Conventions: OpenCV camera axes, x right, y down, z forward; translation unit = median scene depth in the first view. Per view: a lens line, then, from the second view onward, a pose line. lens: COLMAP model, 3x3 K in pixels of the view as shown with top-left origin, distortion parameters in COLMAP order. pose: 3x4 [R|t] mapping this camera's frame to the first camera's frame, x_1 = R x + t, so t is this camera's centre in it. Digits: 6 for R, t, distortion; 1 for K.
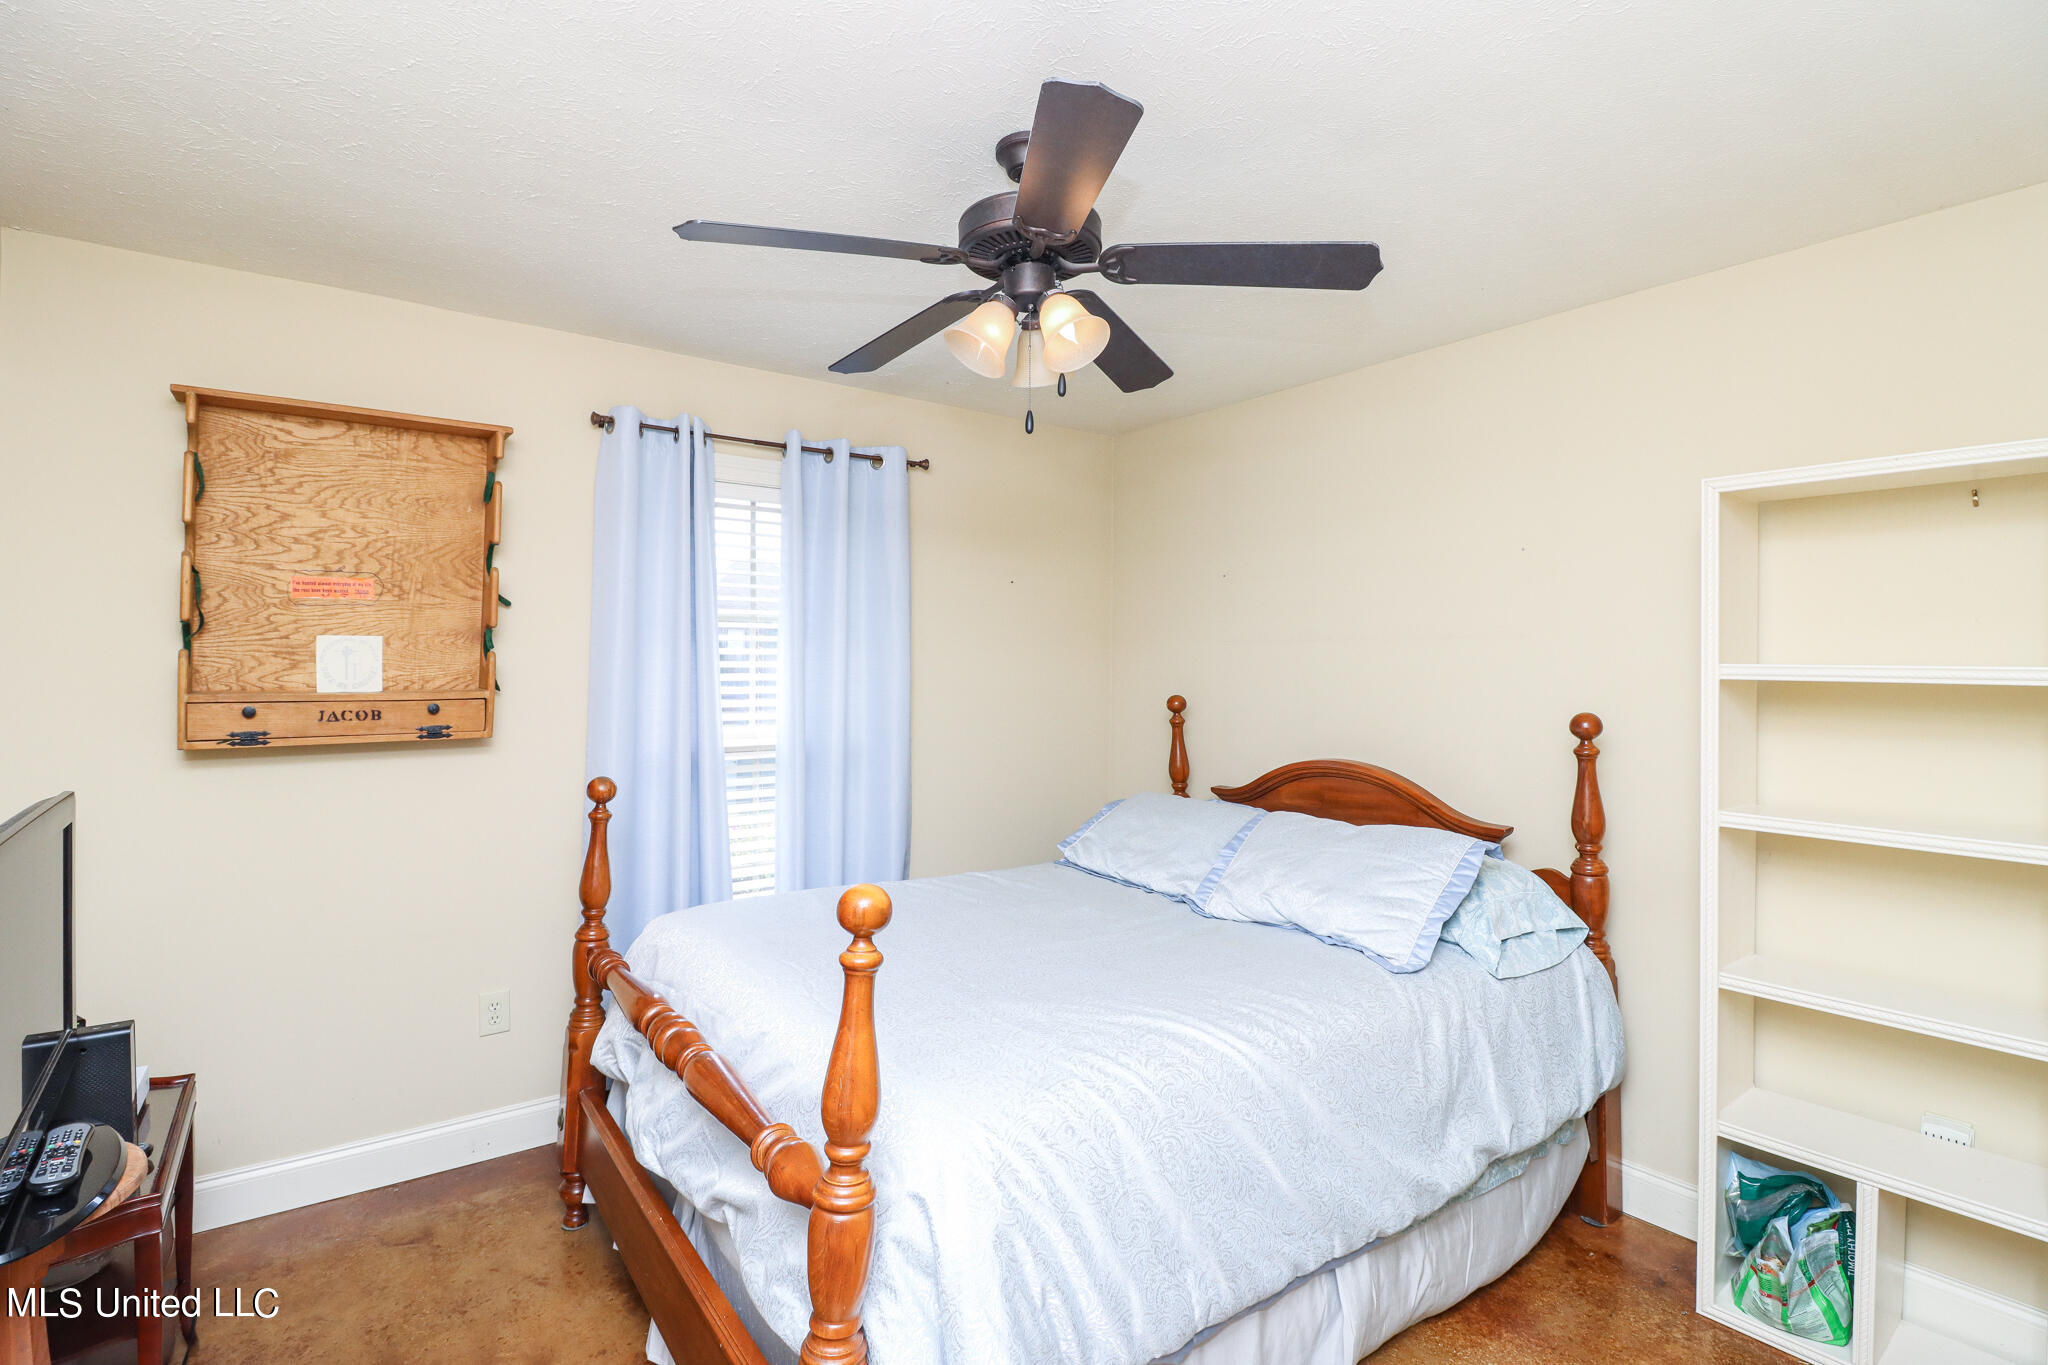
lens RADIAL K [[963.7, 0, 1033.5], [0, 963.7, 662.7], [0, 0, 1]] dist [0.002241, -0.014081]
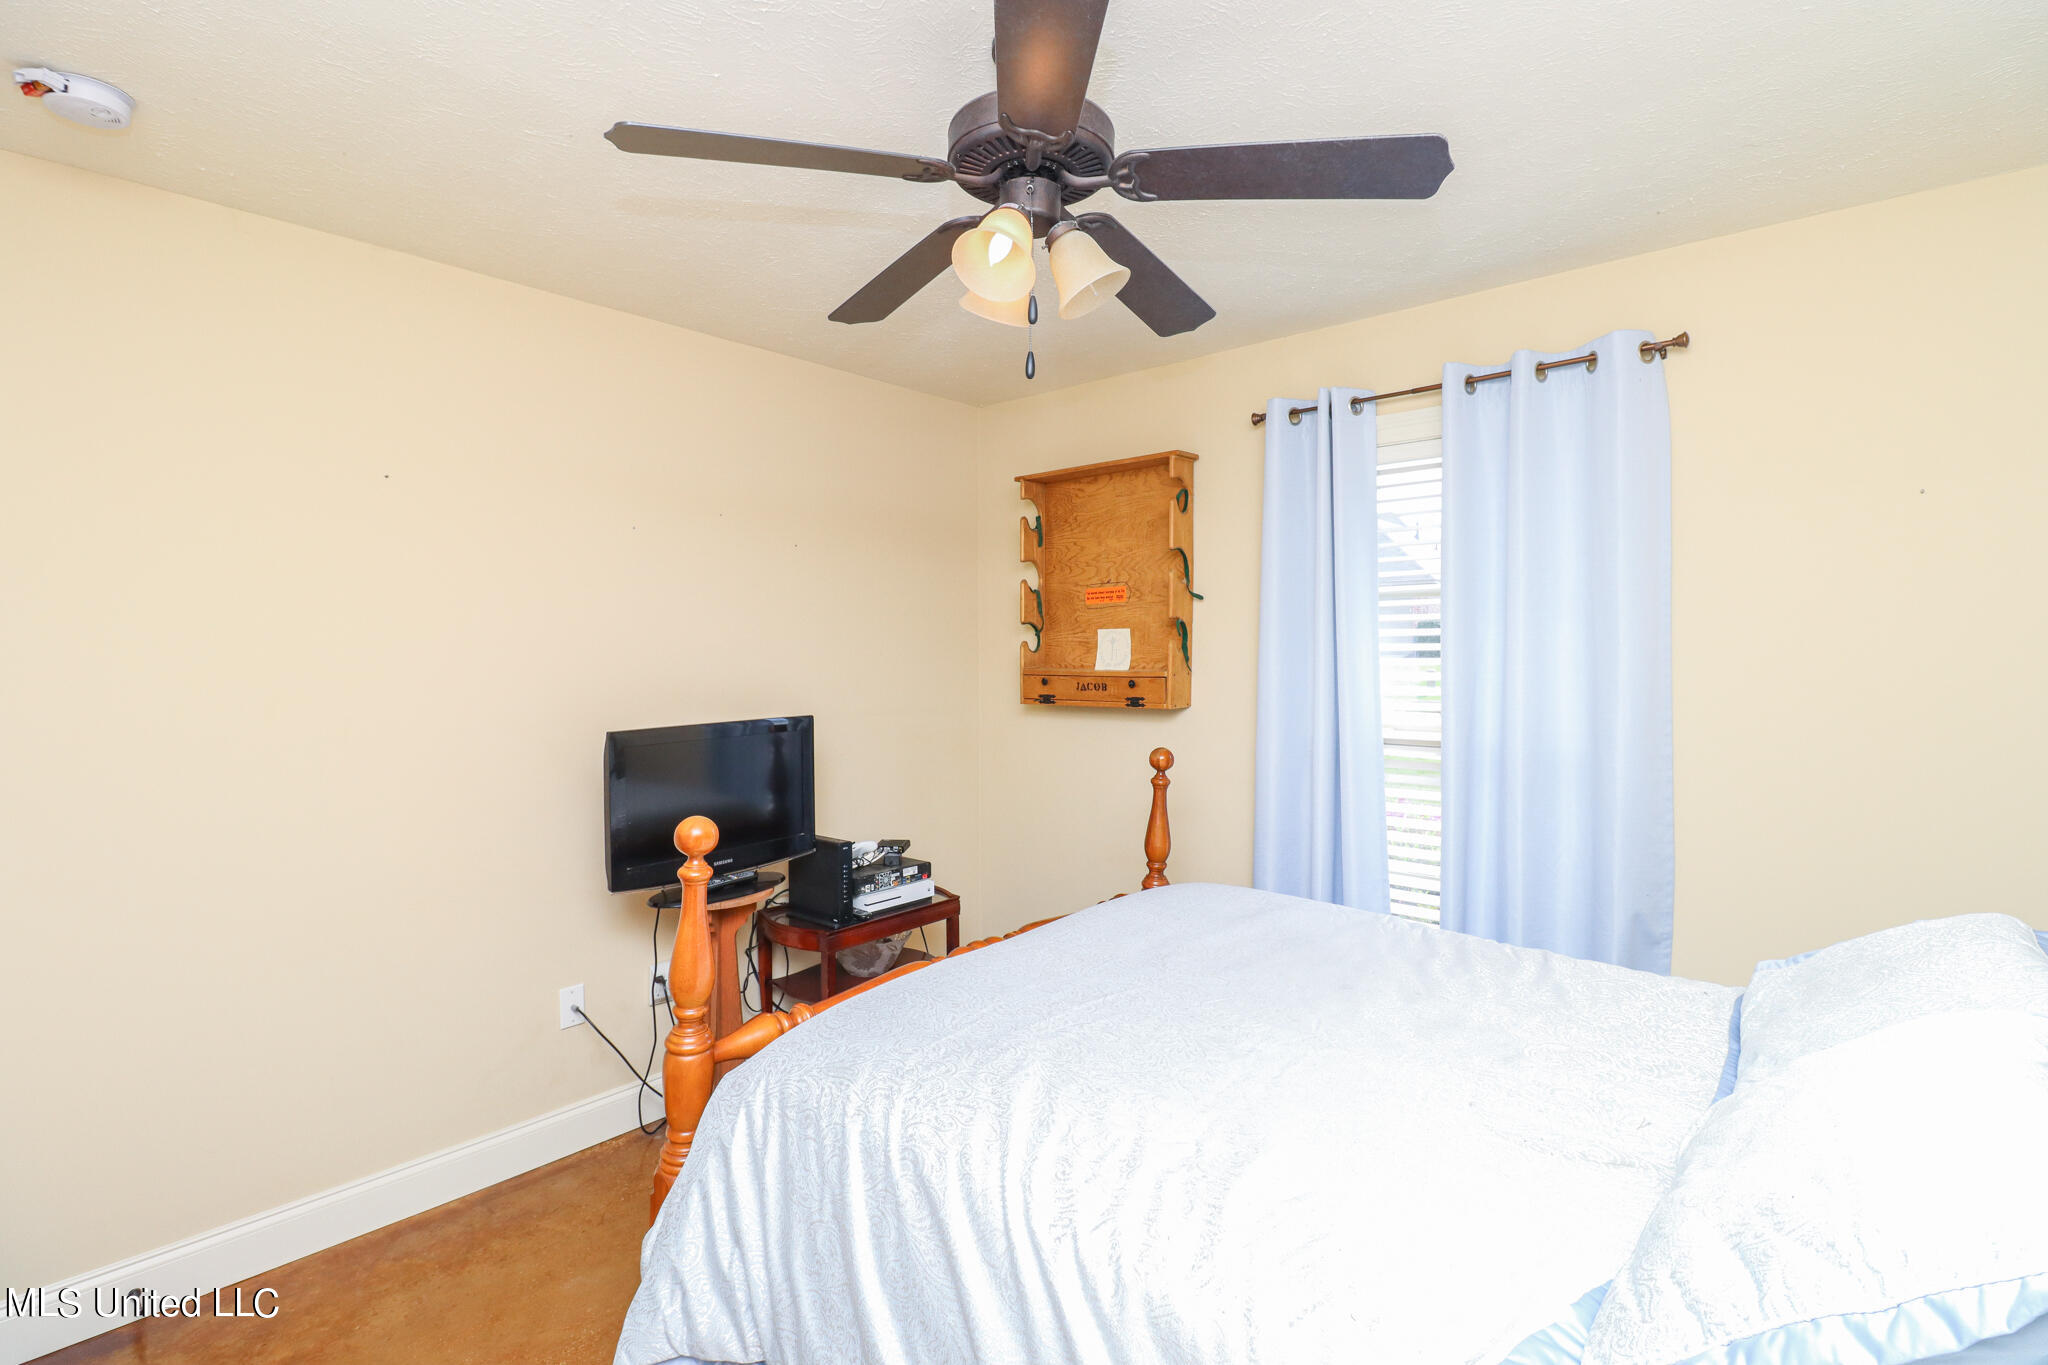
lens RADIAL K [[963.7, 0, 1033.5], [0, 963.7, 662.7], [0, 0, 1]] dist [0.002241, -0.014081]
pose [[0.208597, 0.007005, -0.977977, 0.618947], [0.007226, 0.999936, 0.008704, 0.007187], [0.977975, -0.008882, 0.208533, 0.601375]]
